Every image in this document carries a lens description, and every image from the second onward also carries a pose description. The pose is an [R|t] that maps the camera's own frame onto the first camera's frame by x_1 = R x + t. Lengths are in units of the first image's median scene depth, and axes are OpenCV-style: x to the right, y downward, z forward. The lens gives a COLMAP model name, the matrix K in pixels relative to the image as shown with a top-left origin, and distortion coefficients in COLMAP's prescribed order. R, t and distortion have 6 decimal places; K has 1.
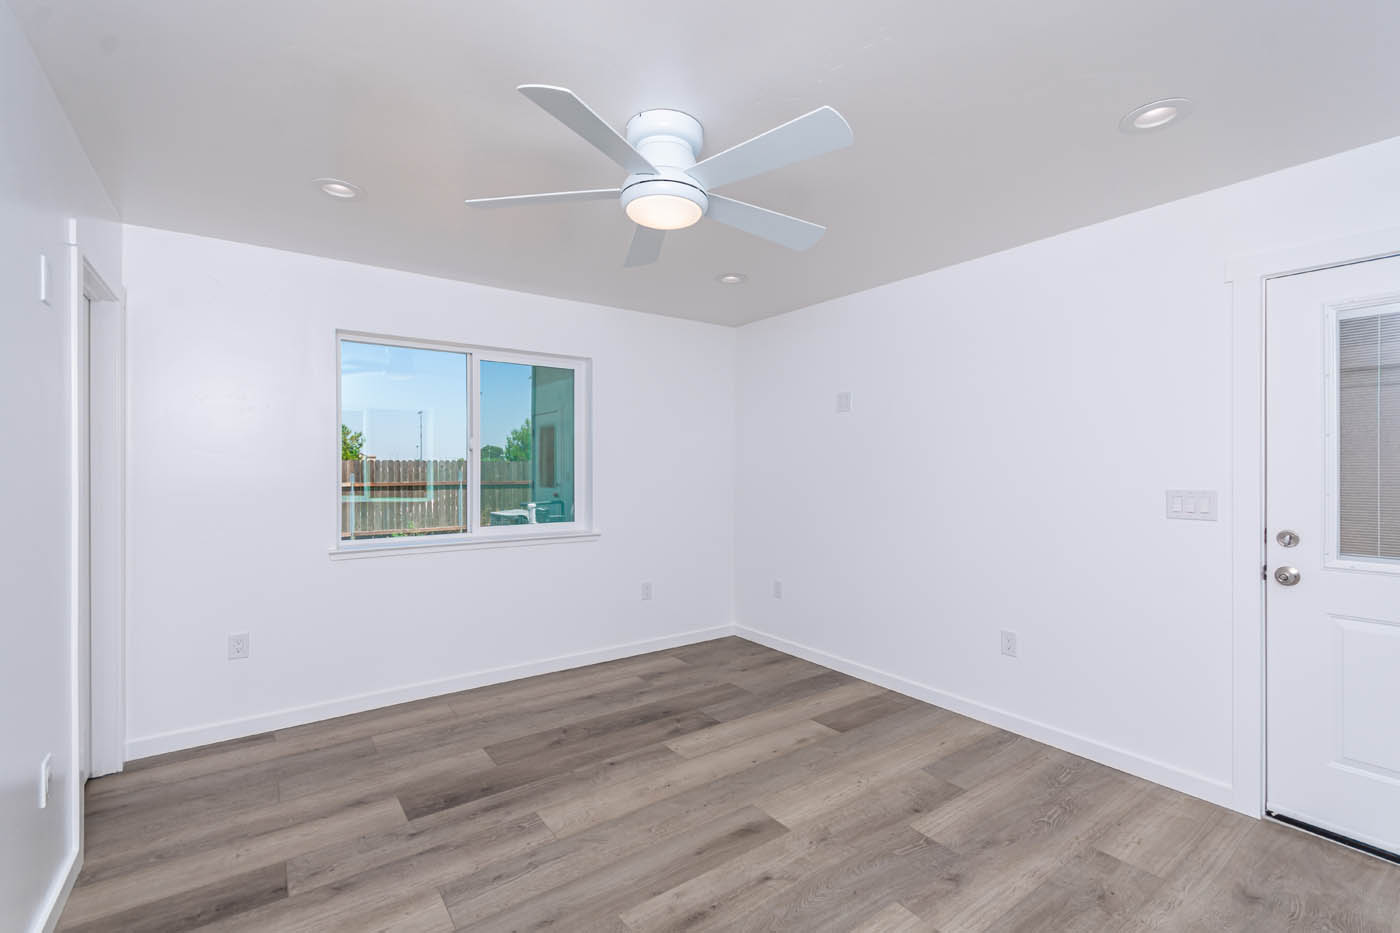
lens RADIAL K [[625.1, 0, 702.9], [0, 625.1, 454.2], [0, 0, 1]] dist [0.010324, -0.000914]
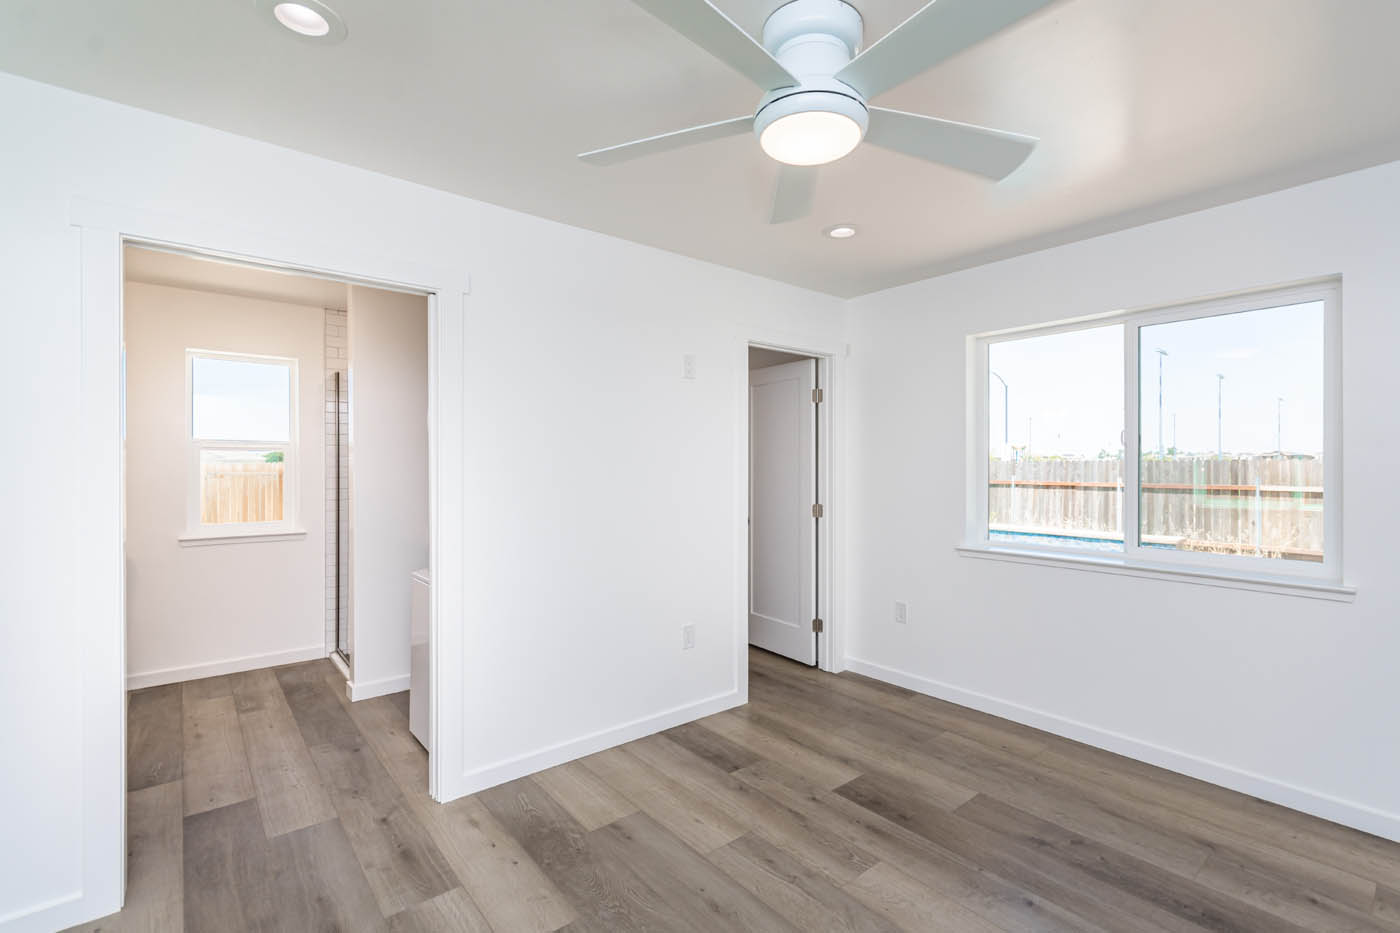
lens RADIAL K [[625.1, 0, 702.9], [0, 625.1, 454.2], [0, 0, 1]] dist [0.010324, -0.000914]
pose [[0.056673, -0.024359, -0.998096, 0.560176], [0.019036, 0.999547, -0.023313, 0.024444], [0.998211, -0.017678, 0.057111, 0.669371]]
